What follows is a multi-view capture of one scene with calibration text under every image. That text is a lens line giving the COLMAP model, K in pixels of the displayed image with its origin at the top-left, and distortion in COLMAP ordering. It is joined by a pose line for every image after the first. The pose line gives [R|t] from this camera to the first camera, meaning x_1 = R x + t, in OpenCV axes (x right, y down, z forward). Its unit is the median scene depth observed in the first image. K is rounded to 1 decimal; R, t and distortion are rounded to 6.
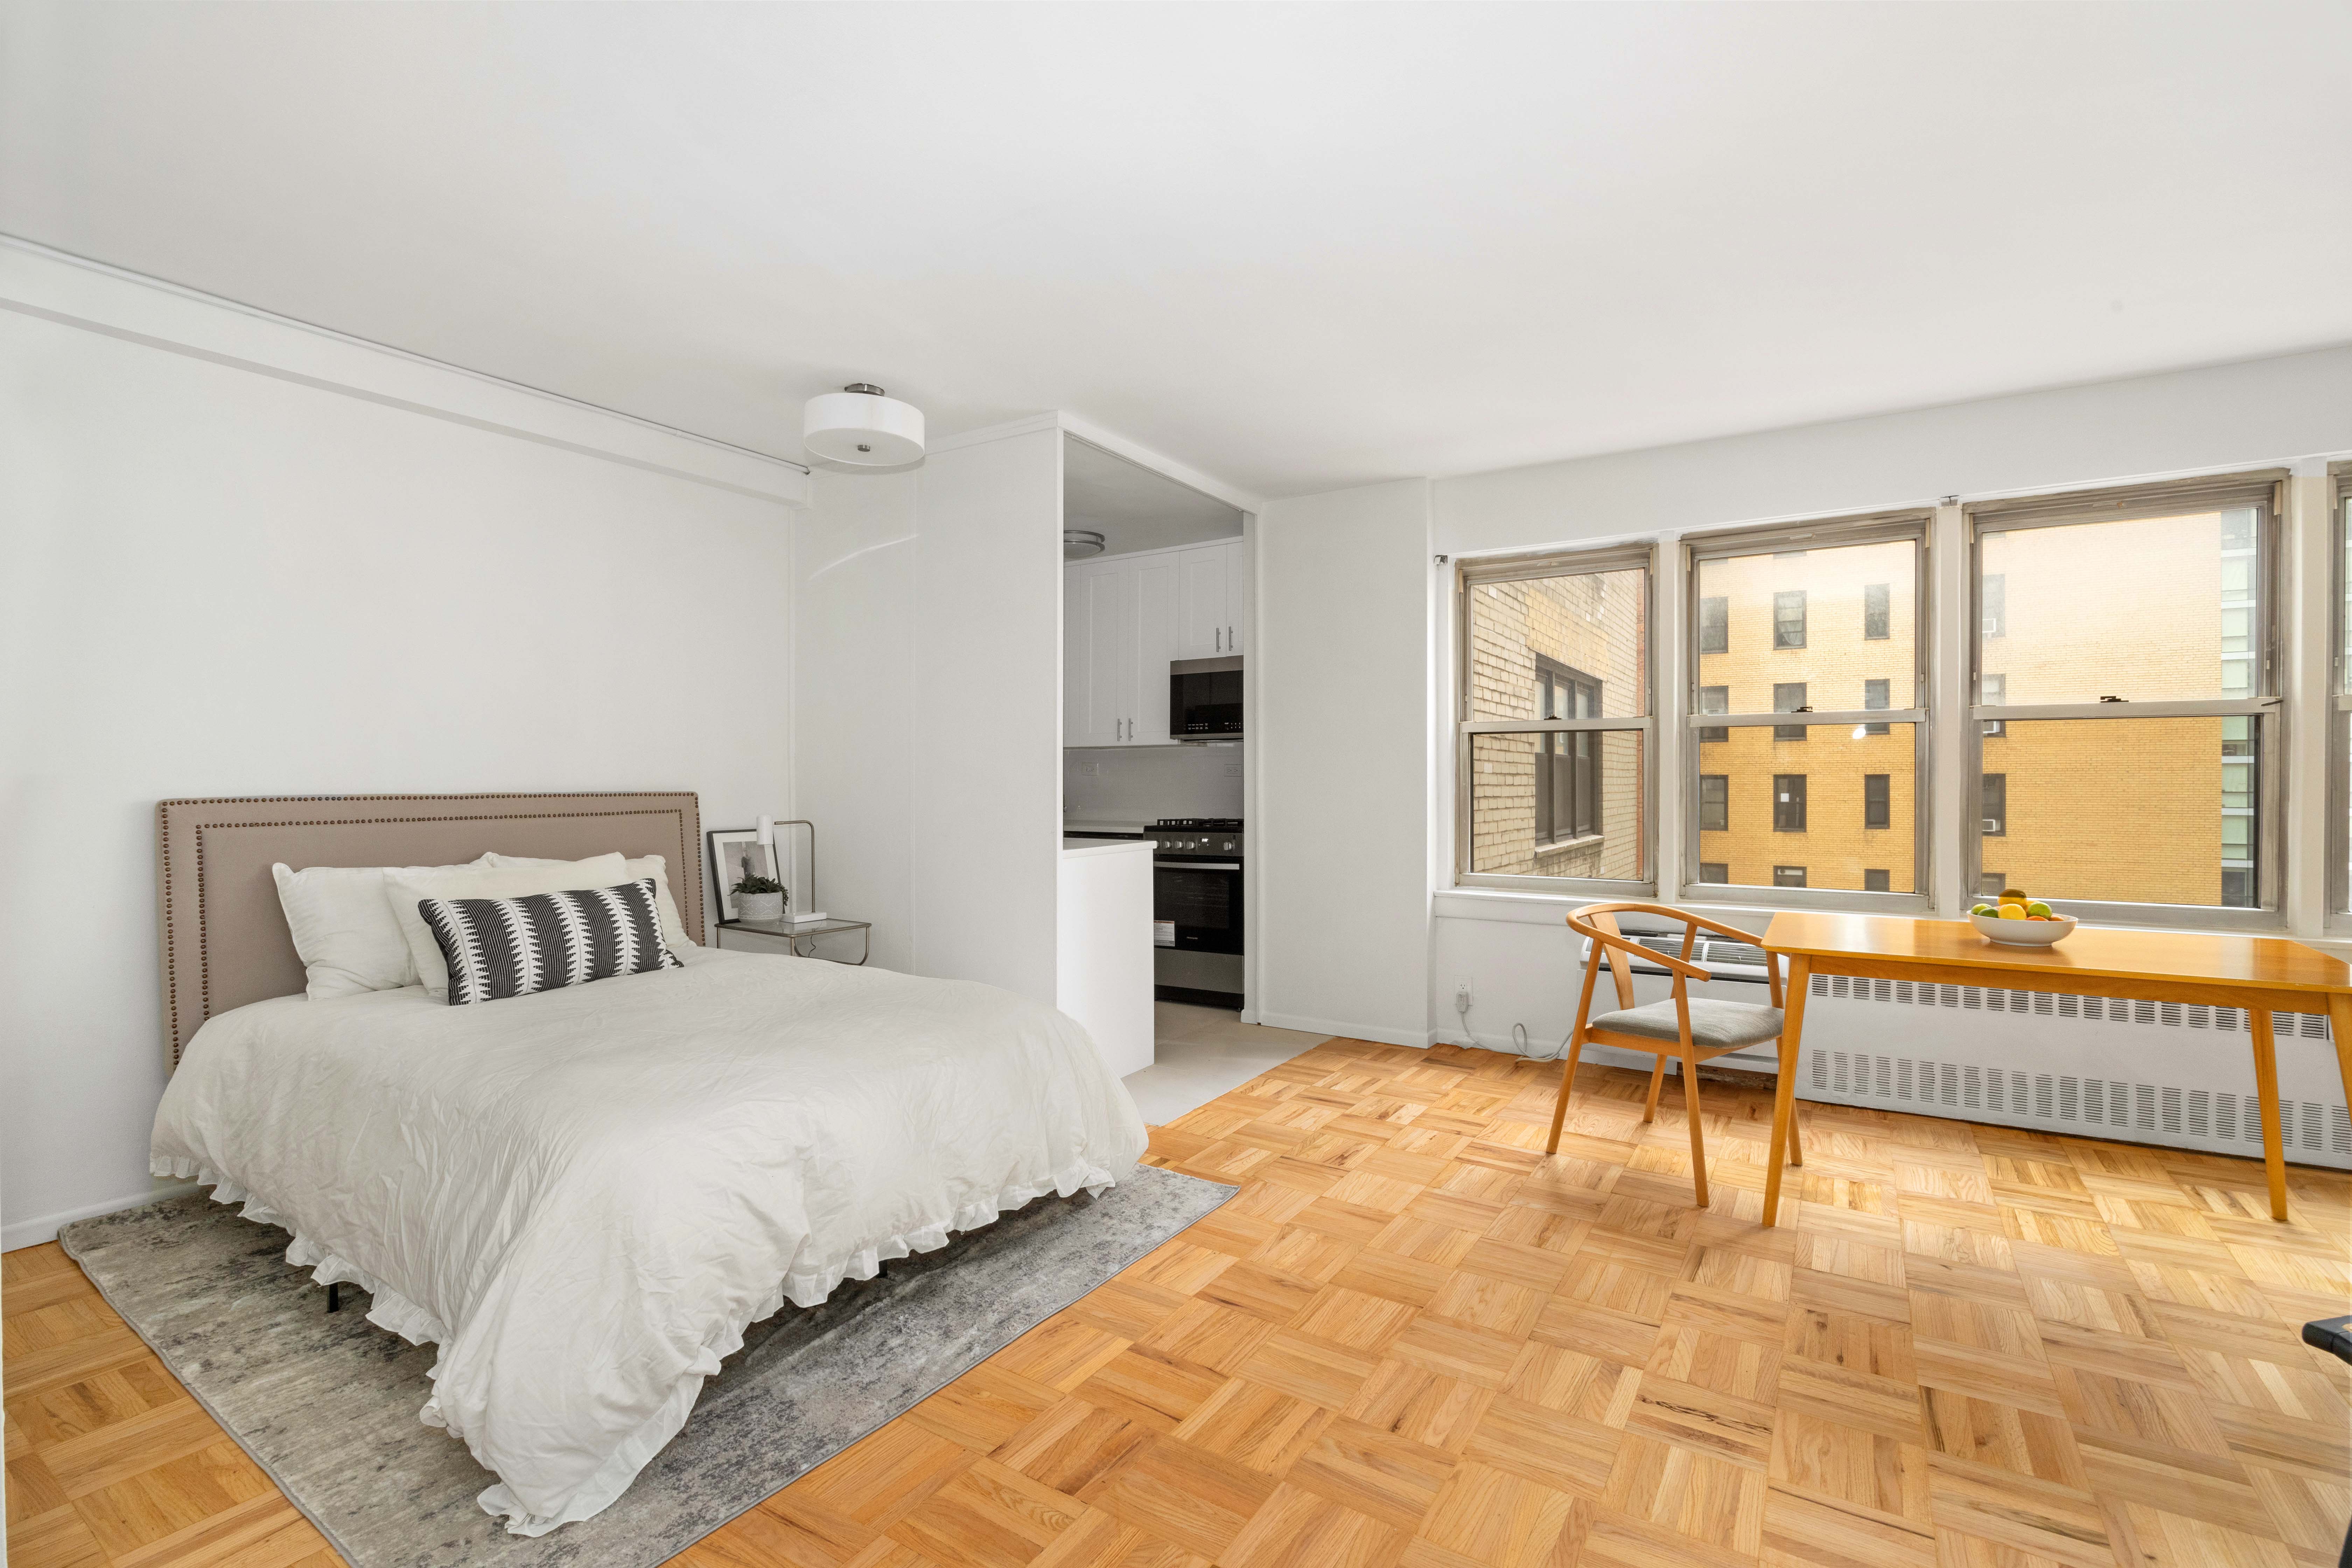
lens RADIAL K [[1024.0, 0, 1176.0], [0, 1024.0, 784.0], [0, 0, 1]] dist [-0.012310, 0.000534]
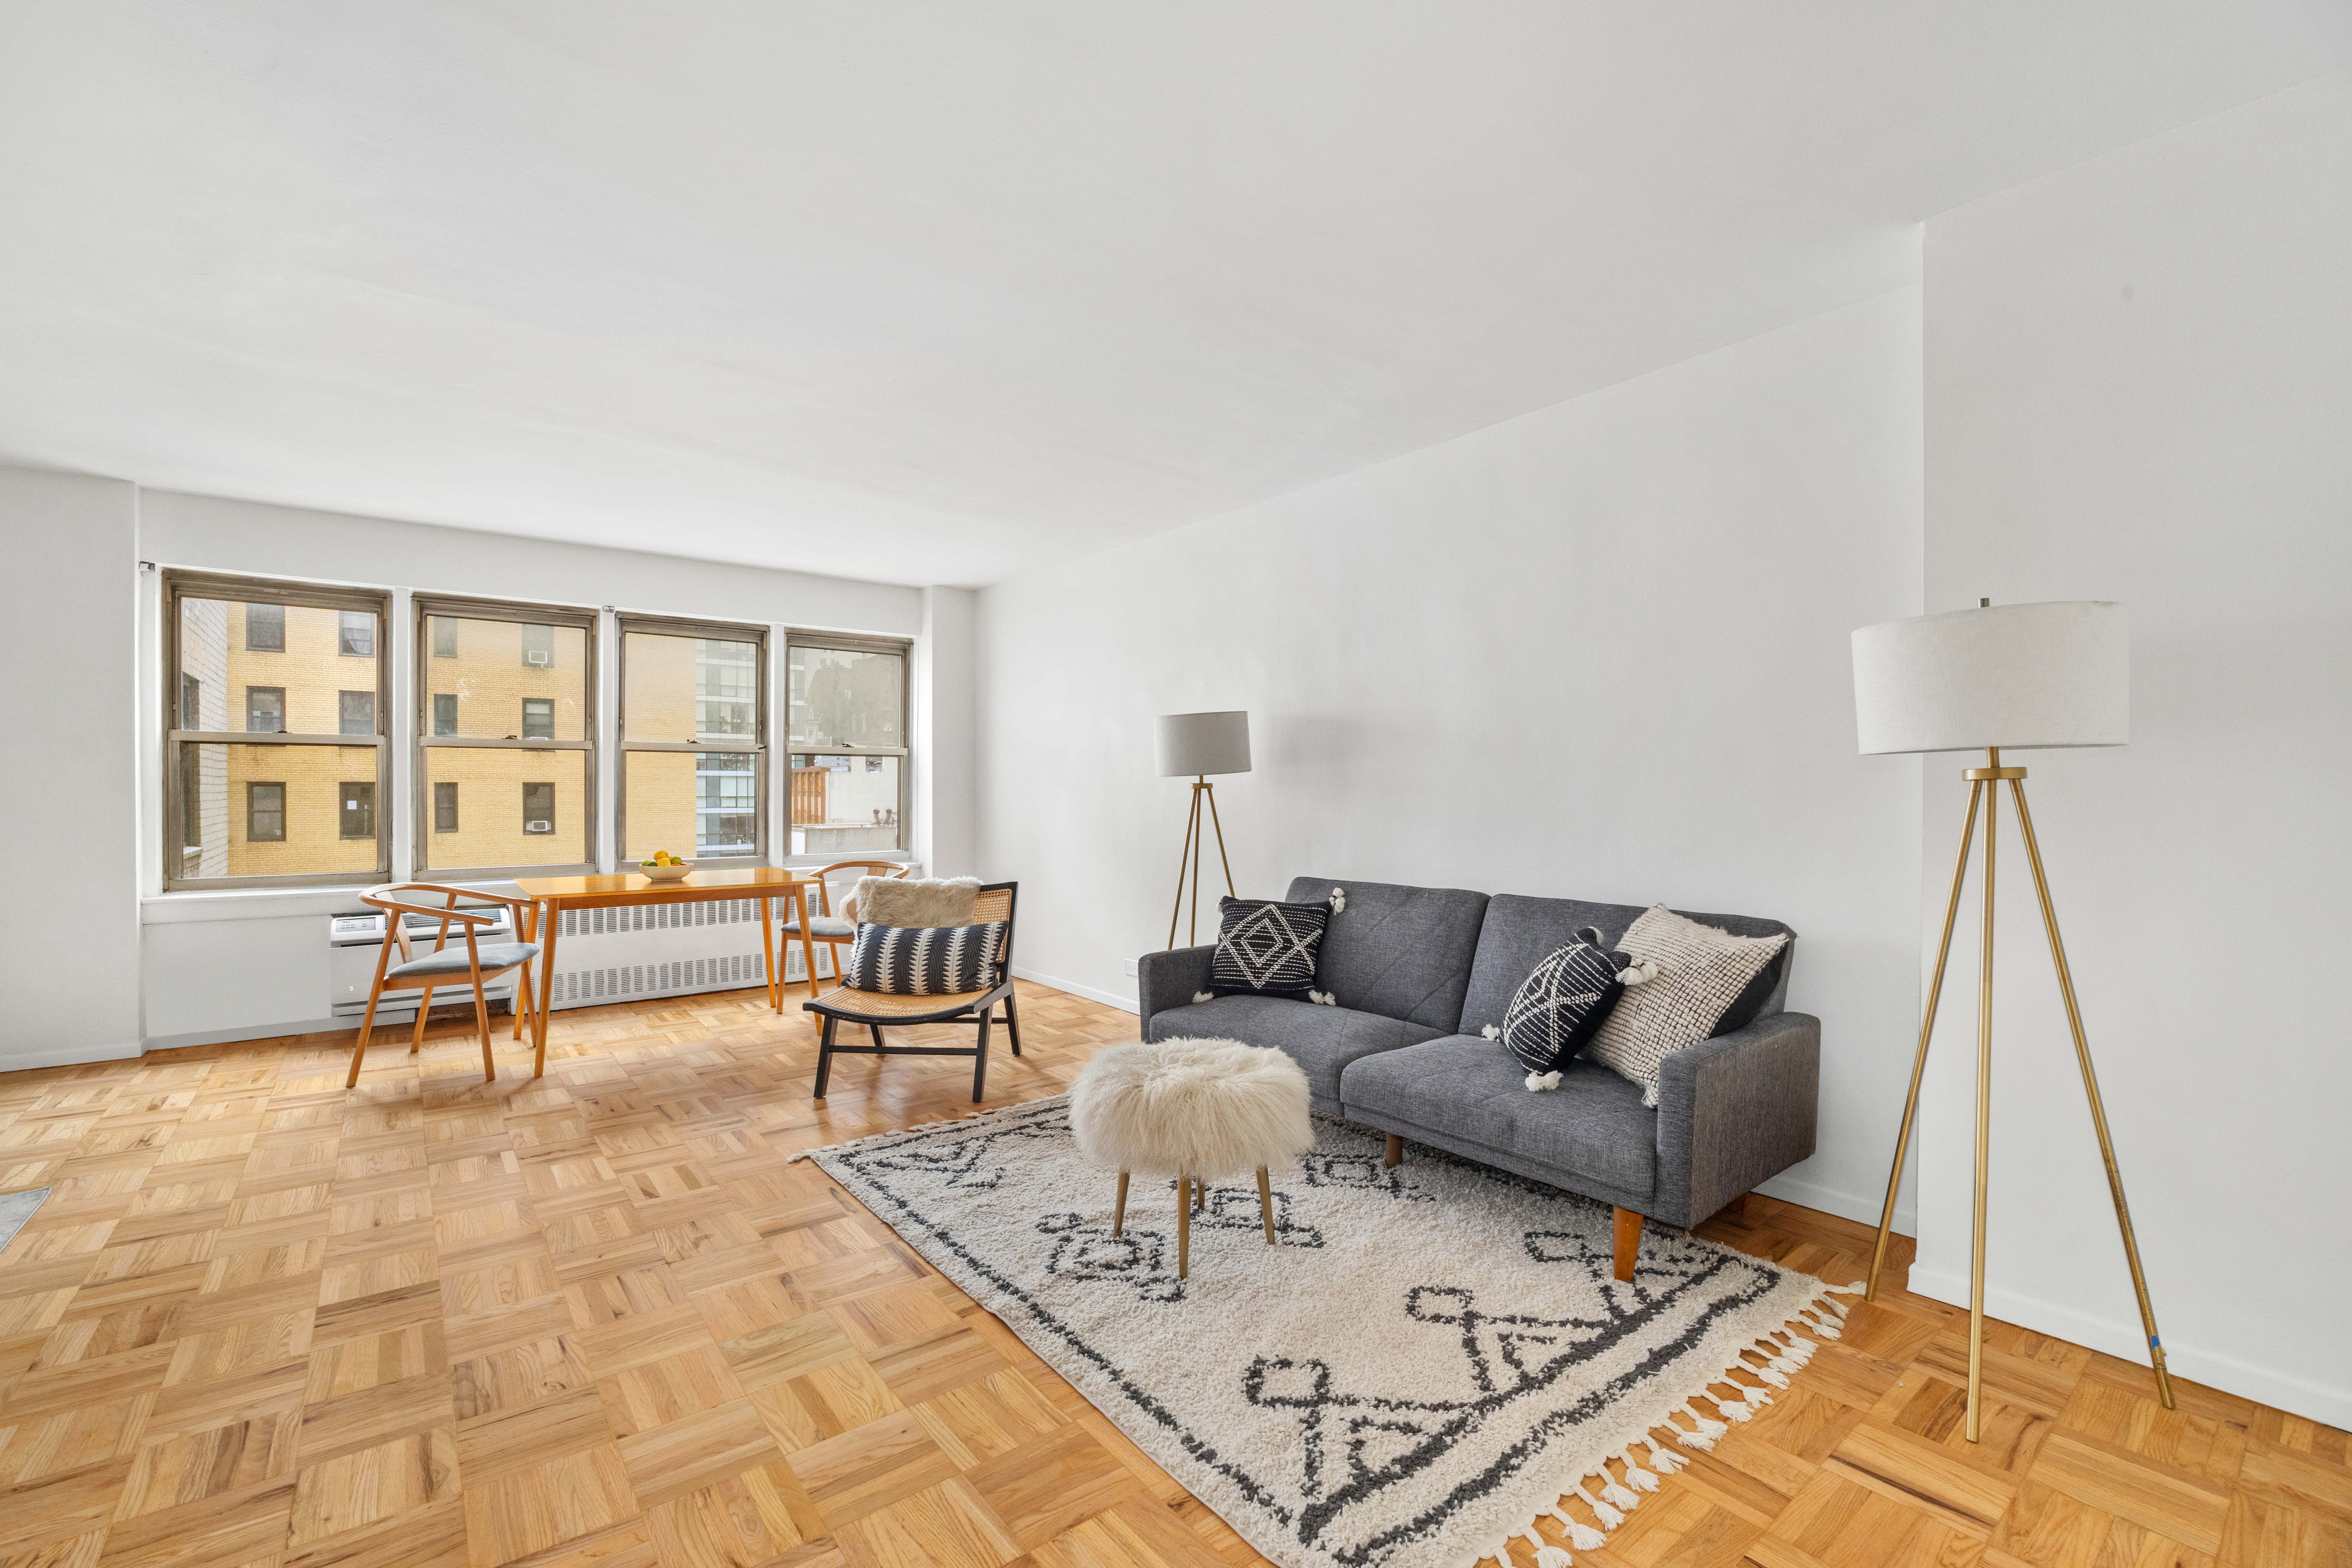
lens RADIAL K [[897.7, 0, 1178.4], [0, 897.7, 802.3], [0, 0, 1]] dist [-0.000375, 0.000004]
pose [[0.274396, -0.014865, 0.961502, -0.328777], [0.002982, 0.999889, 0.014607, 0.001250], [-0.961612, -0.001141, 0.274410, -0.221165]]
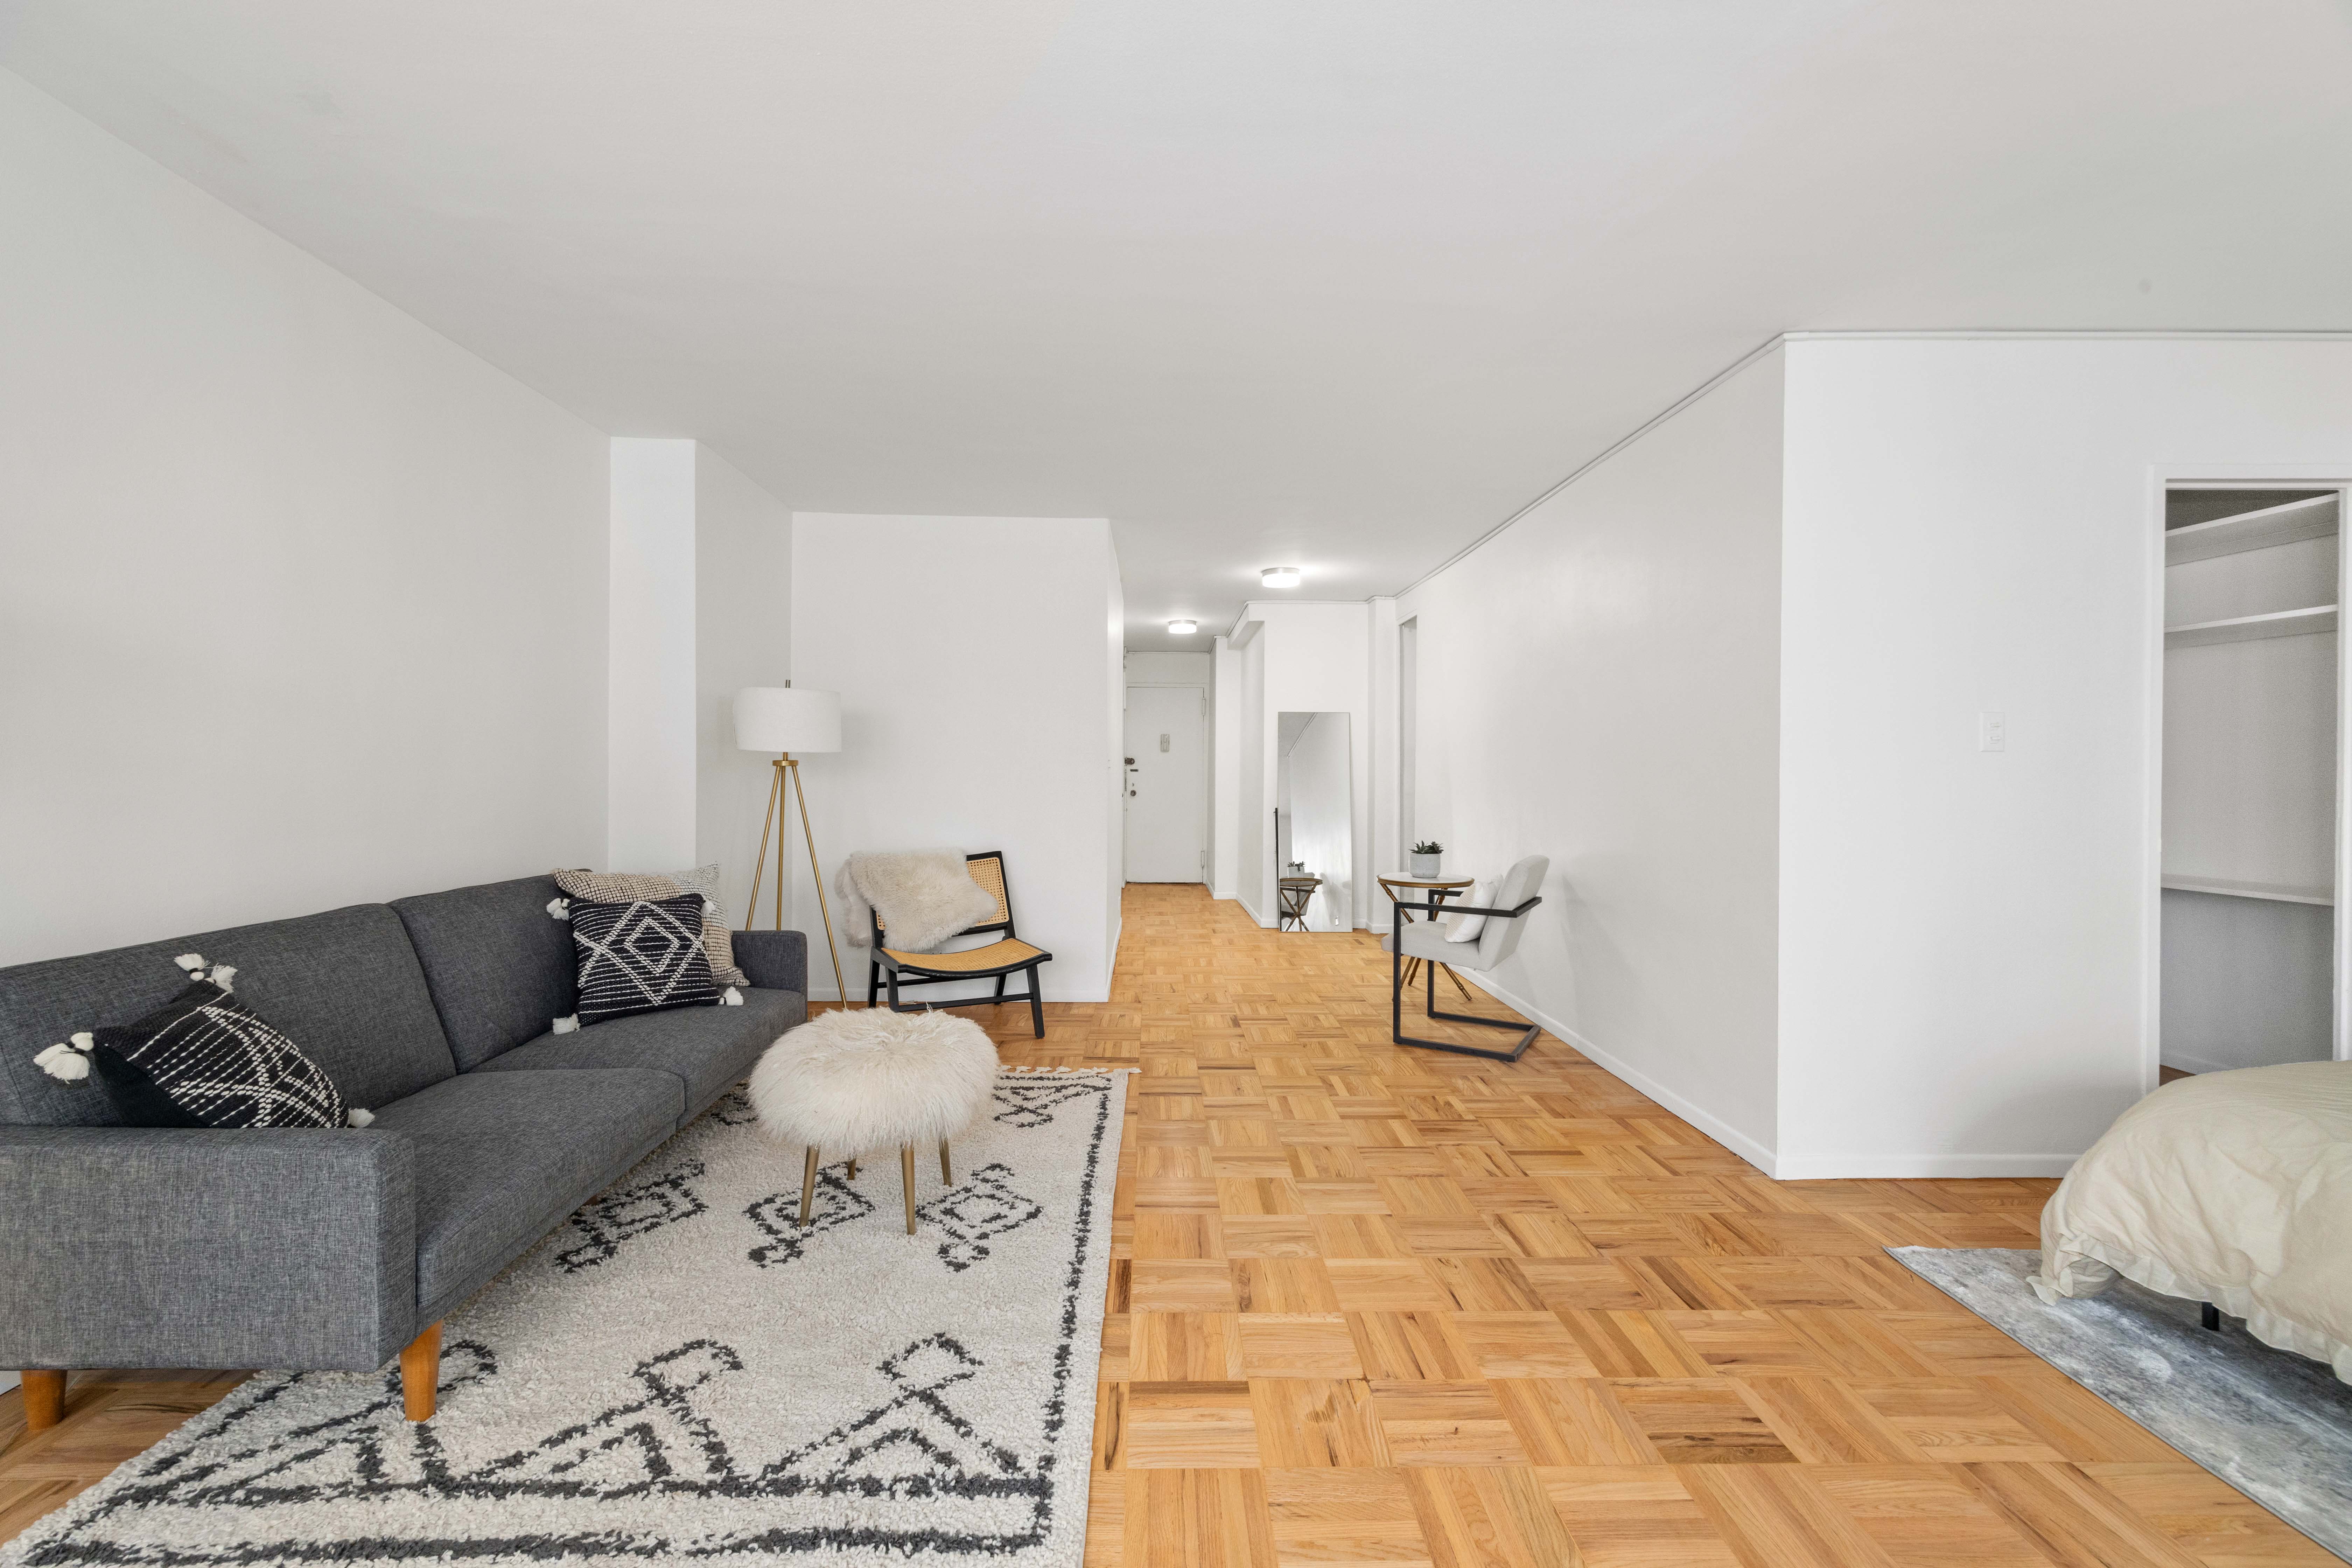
lens RADIAL K [[917.3, 0, 1176.0], [0, 917.3, 784.0], [0, 0, 1]] dist [0.000256, 0.000024]
pose [[-0.827138, -0.001369, -0.561998, 0.441013], [-0.006061, 0.999961, 0.006485, 0.015771], [0.561967, 0.008770, -0.827113, 0.548497]]
